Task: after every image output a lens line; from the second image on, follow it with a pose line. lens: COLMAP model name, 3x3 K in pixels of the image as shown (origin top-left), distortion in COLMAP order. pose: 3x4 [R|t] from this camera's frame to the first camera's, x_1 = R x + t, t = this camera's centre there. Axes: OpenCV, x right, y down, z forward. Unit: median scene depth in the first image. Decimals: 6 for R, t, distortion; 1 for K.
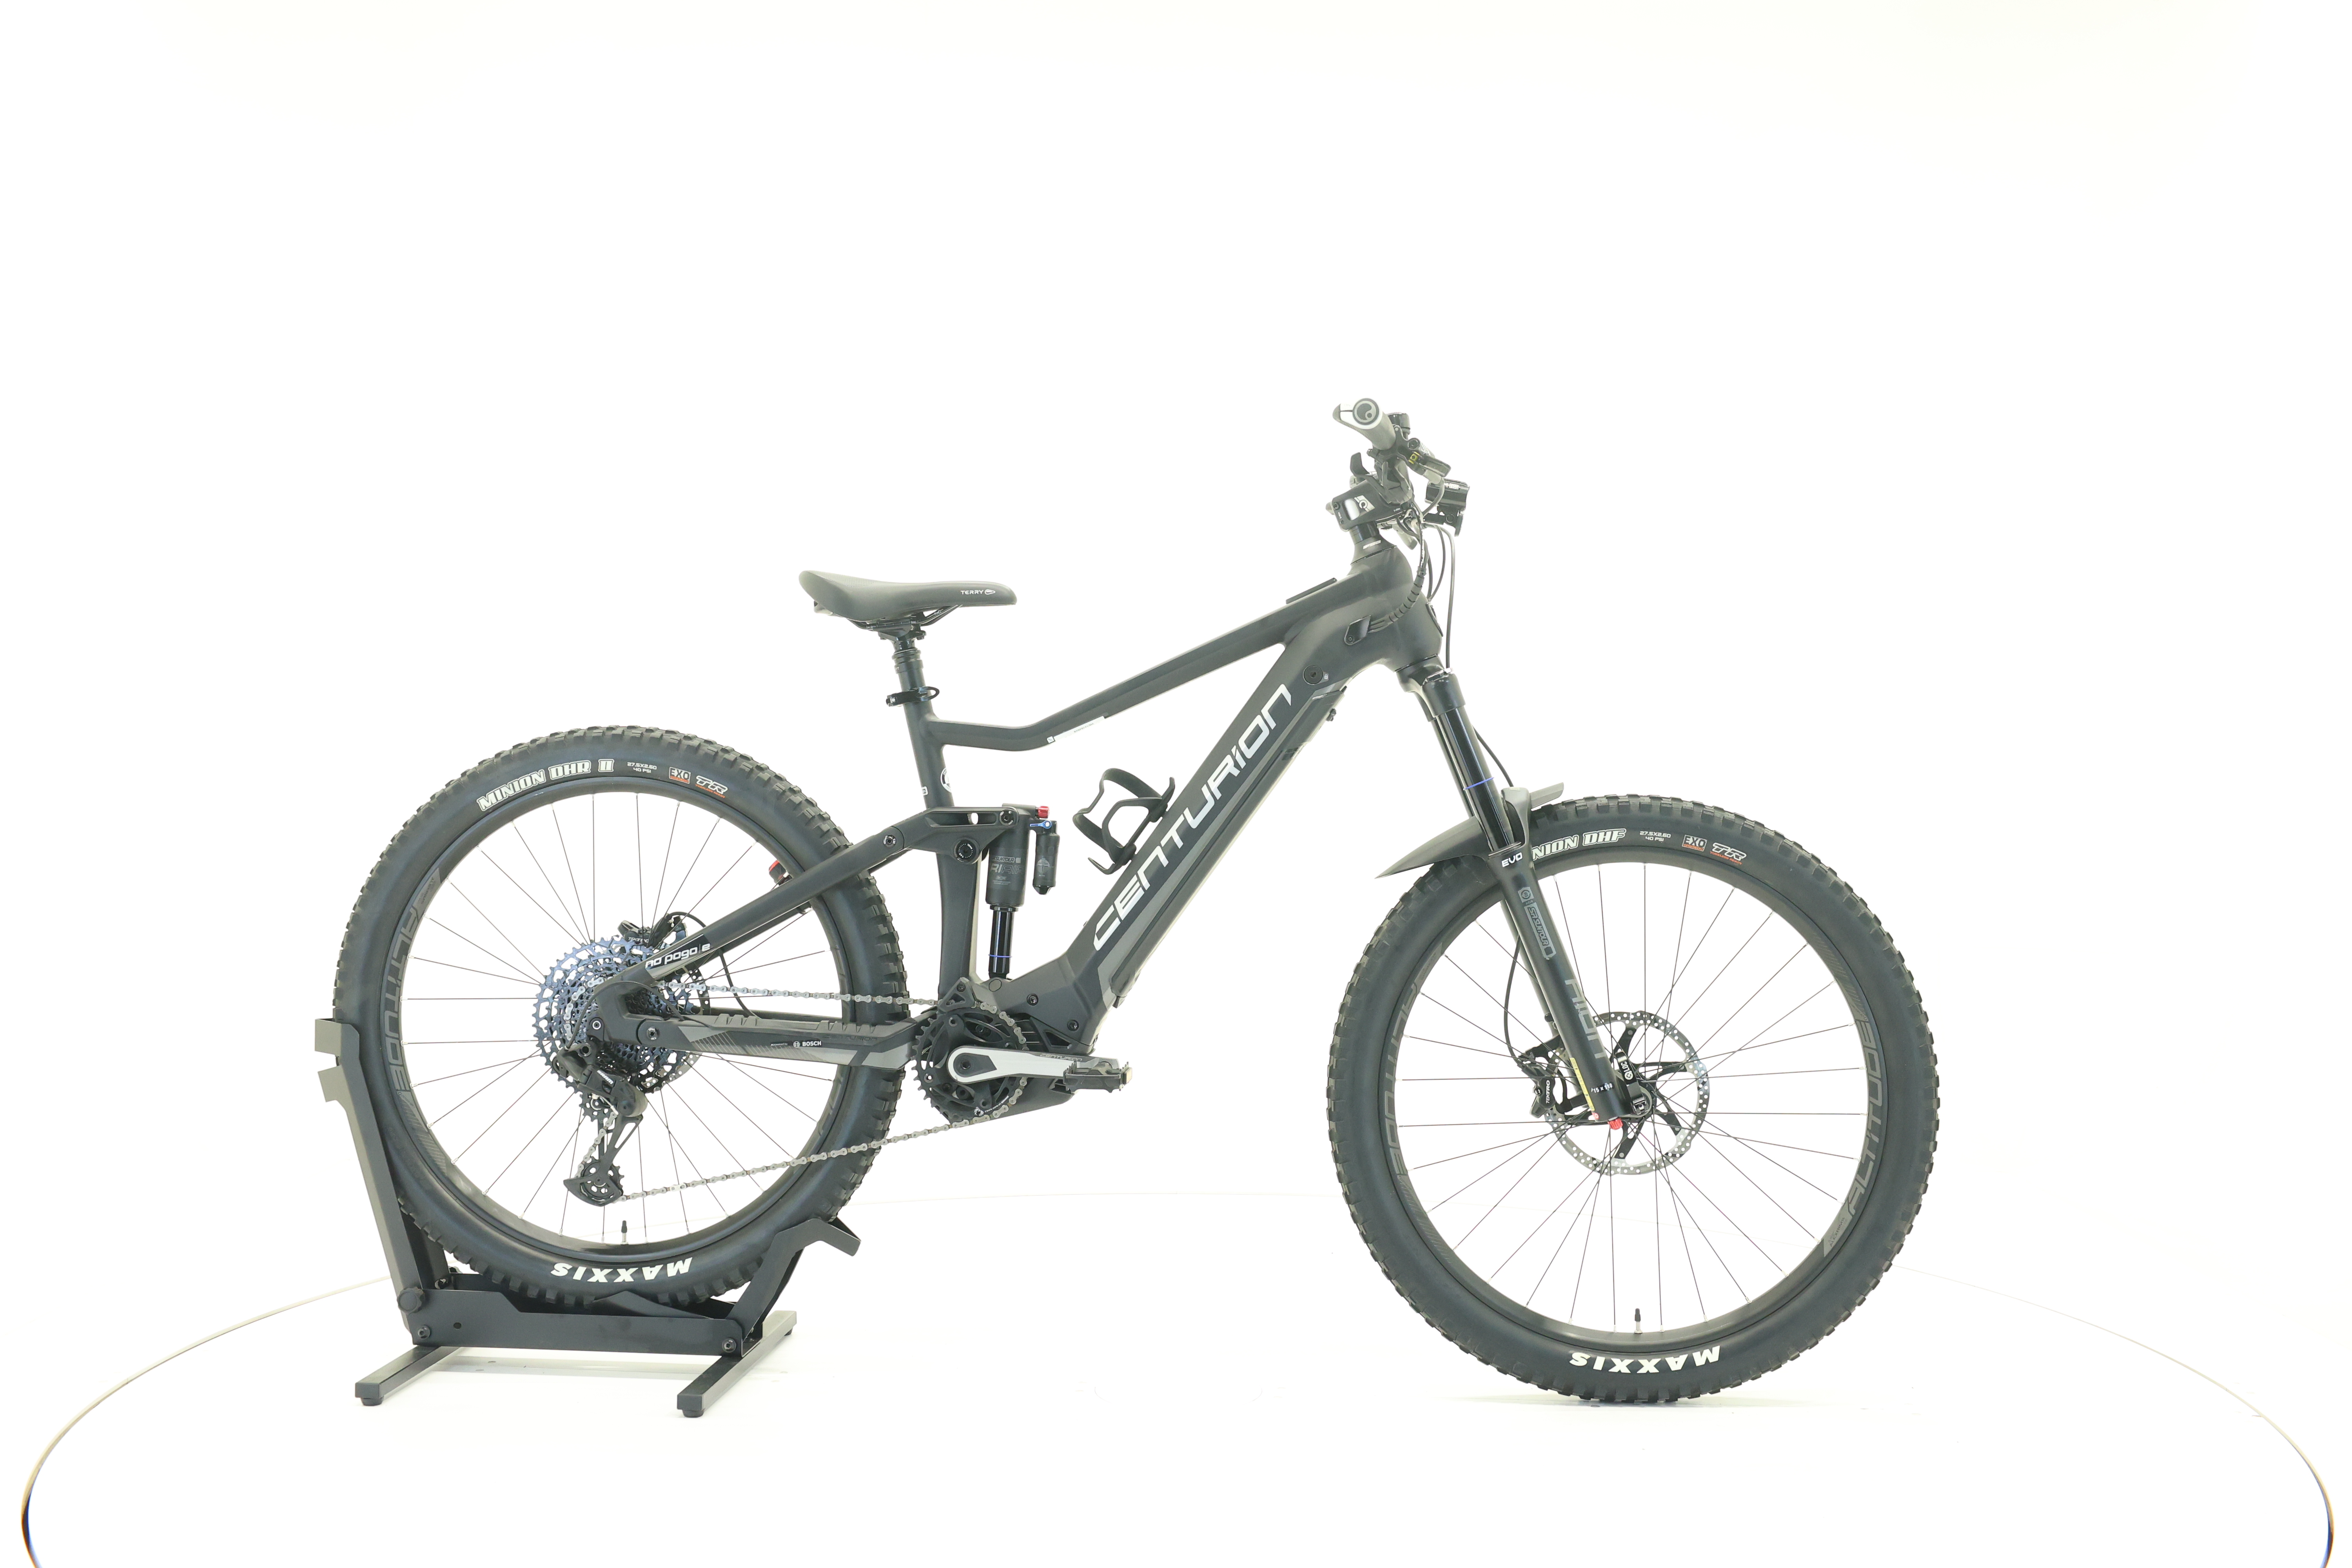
lens RADIAL K [[2495.8, 0, 1171.5], [0, 2495.8, 782.7], [0, 0, 1]] dist [-0.001417, 0.000000]
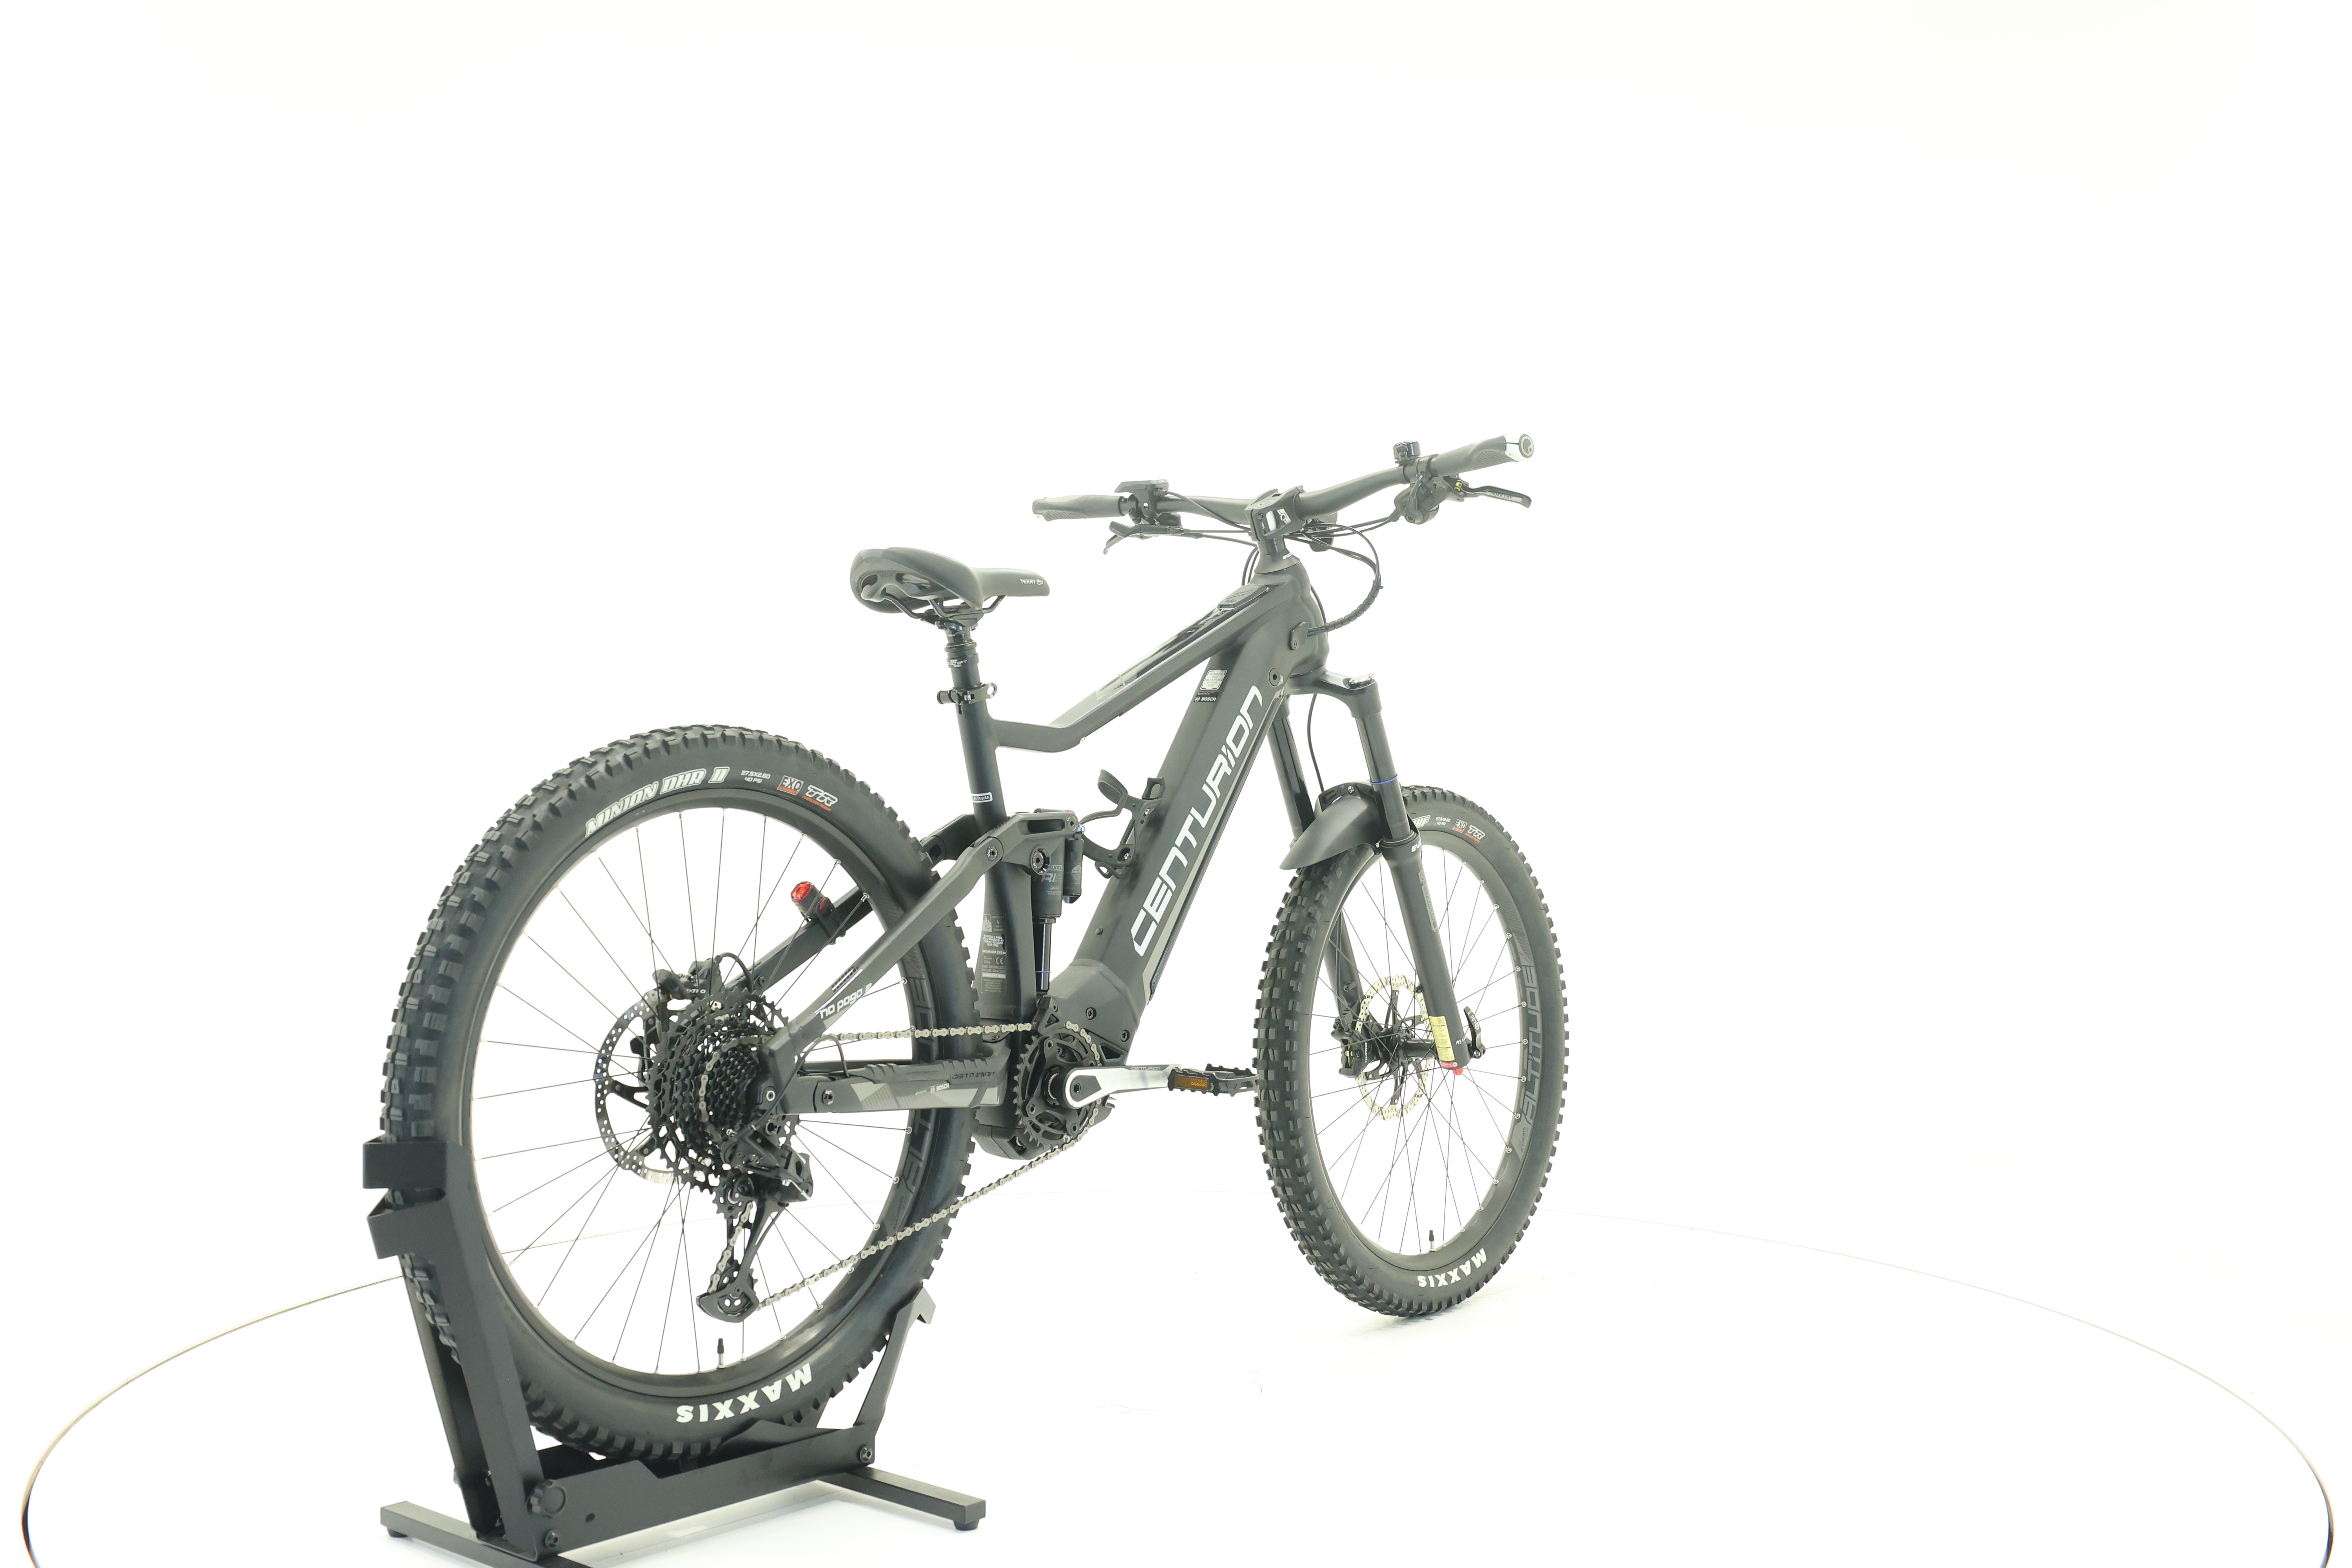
lens RADIAL K [[2495.8, 0, 1166.7], [0, 2495.8, 783.8], [0, 0, 1]] dist [-0.001417, 0.000000]
pose [[0.575943, -0.018427, 0.817282, -0.811453], [0.016844, 0.999801, 0.010672, -0.010197], [-0.817316, 0.007620, 0.576139, 0.426168]]
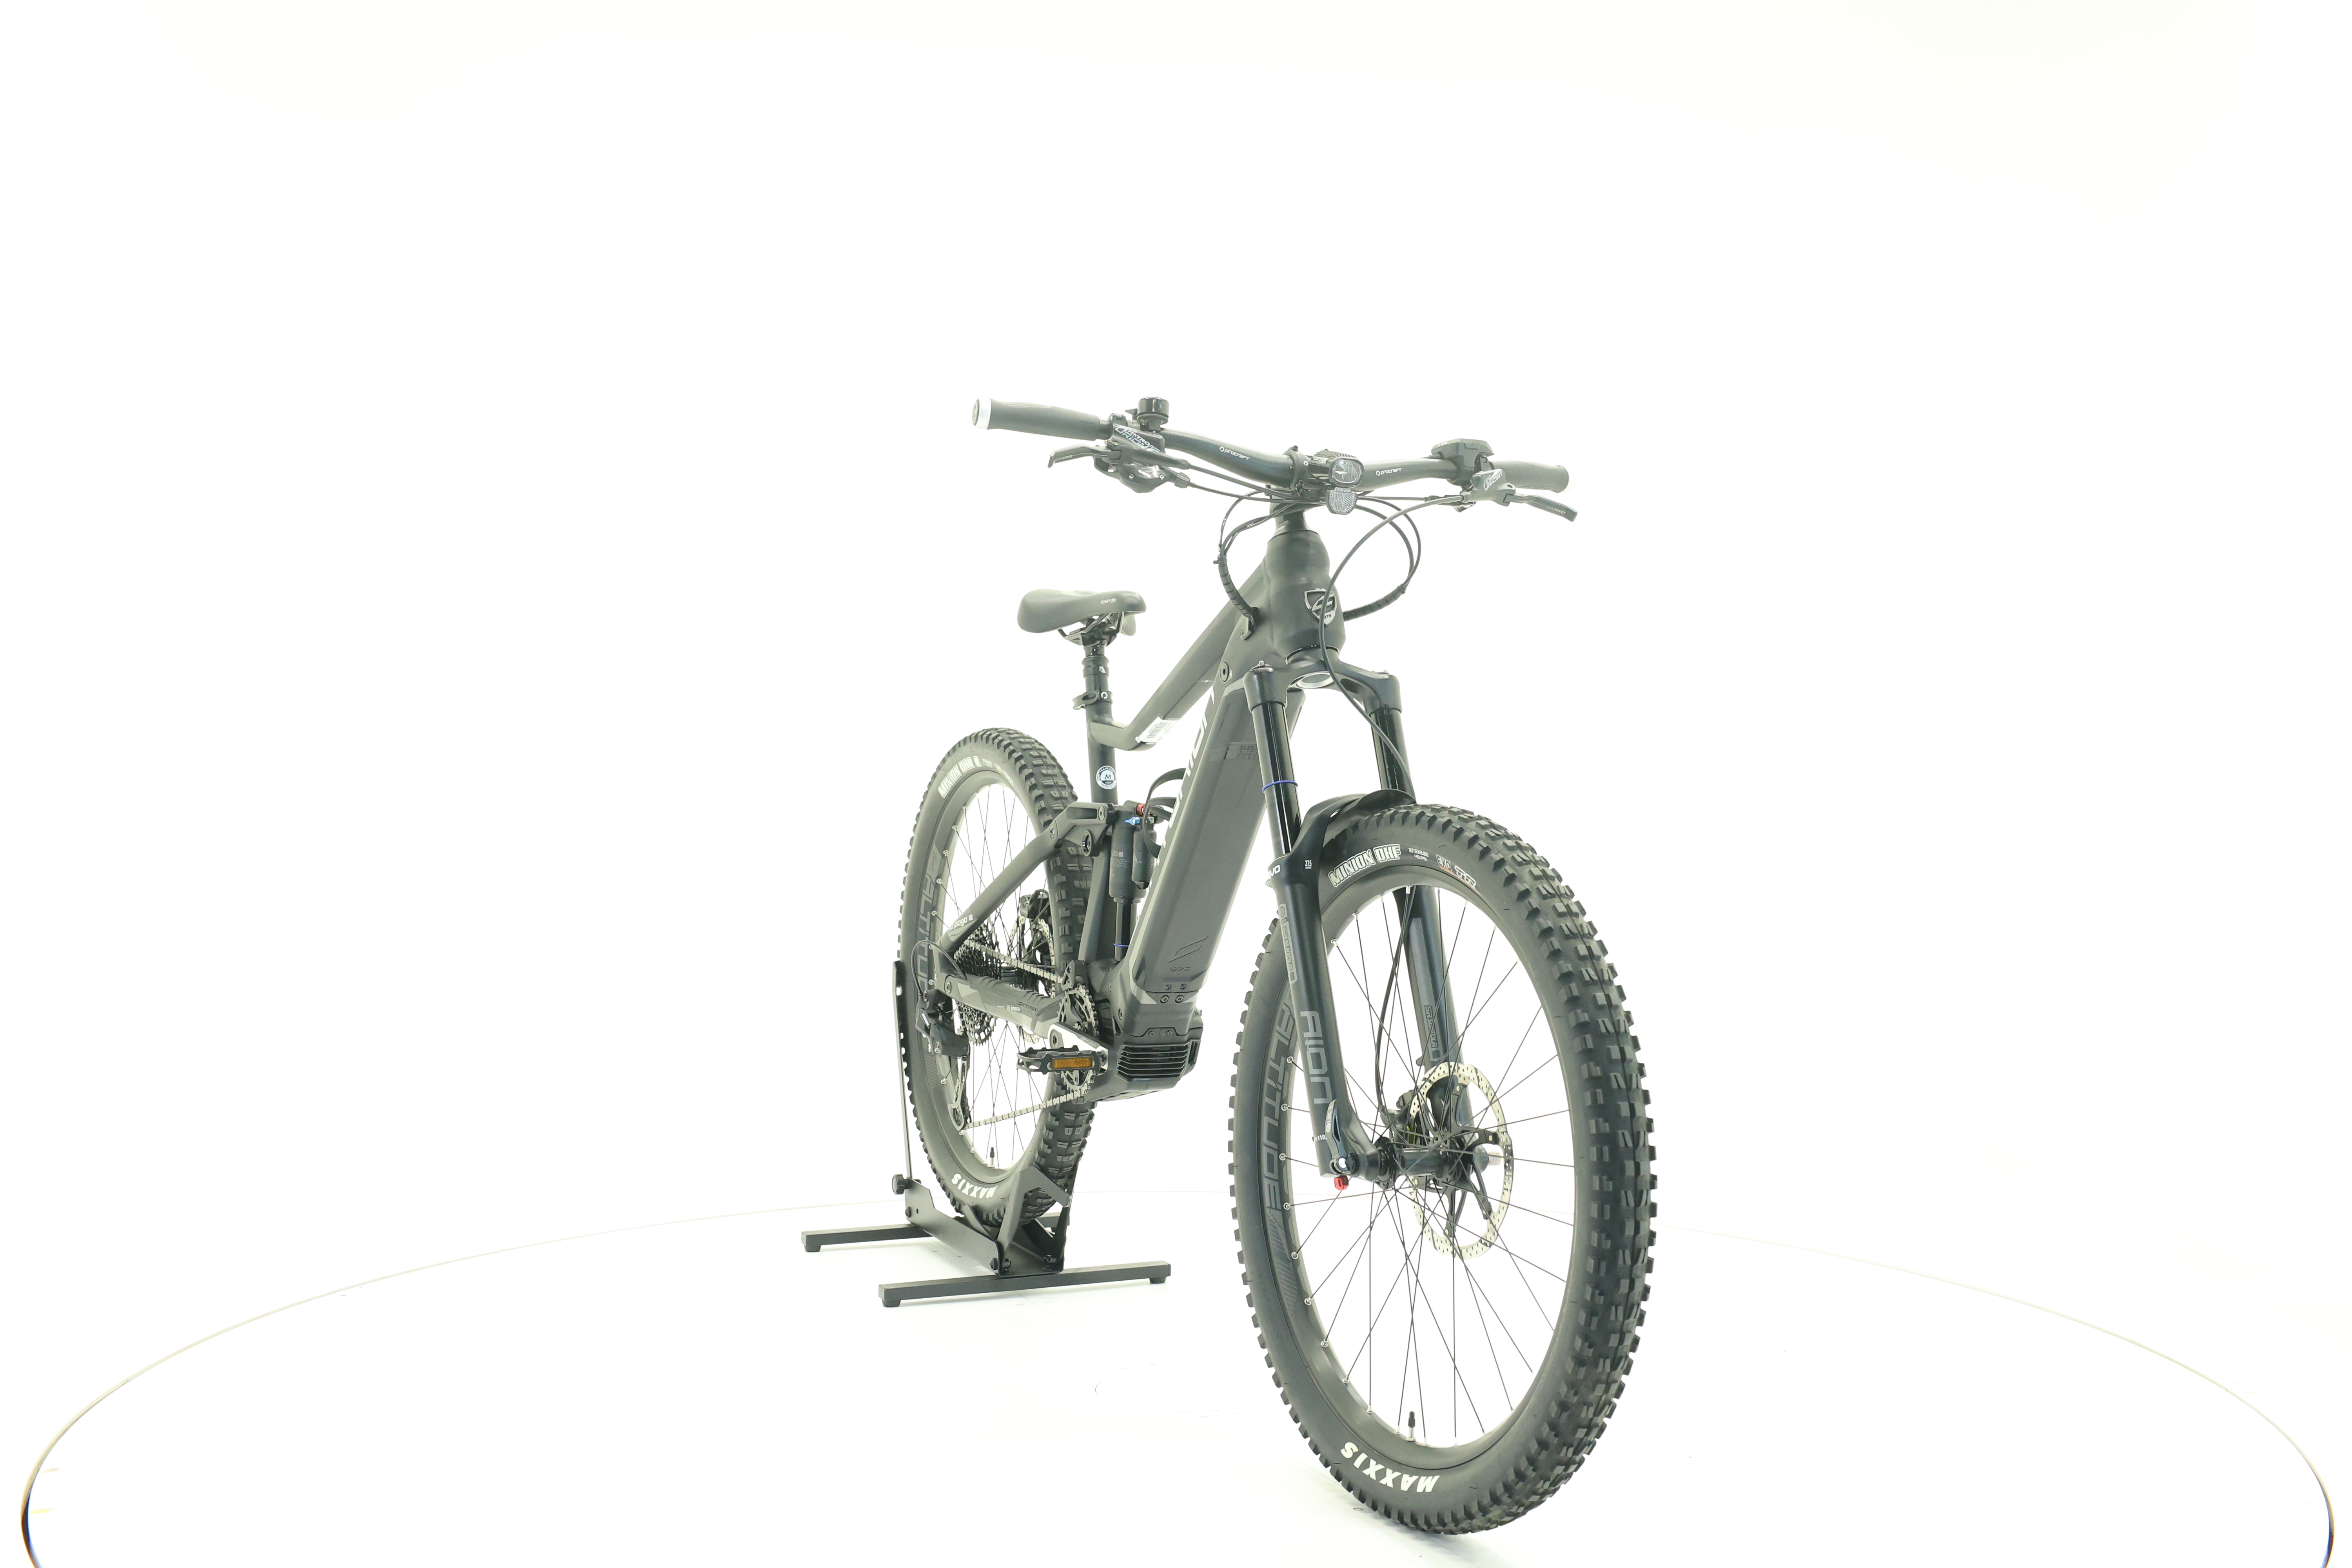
lens RADIAL K [[2495.8, 0, 1168.4], [0, 2495.8, 781.9], [0, 0, 1]] dist [-0.001417, 0.000000]
pose [[0.494012, 0.015673, -0.869314, 0.864784], [-0.019498, 0.999786, 0.006946, -0.007184], [0.869236, 0.013519, 0.494212, 0.499033]]
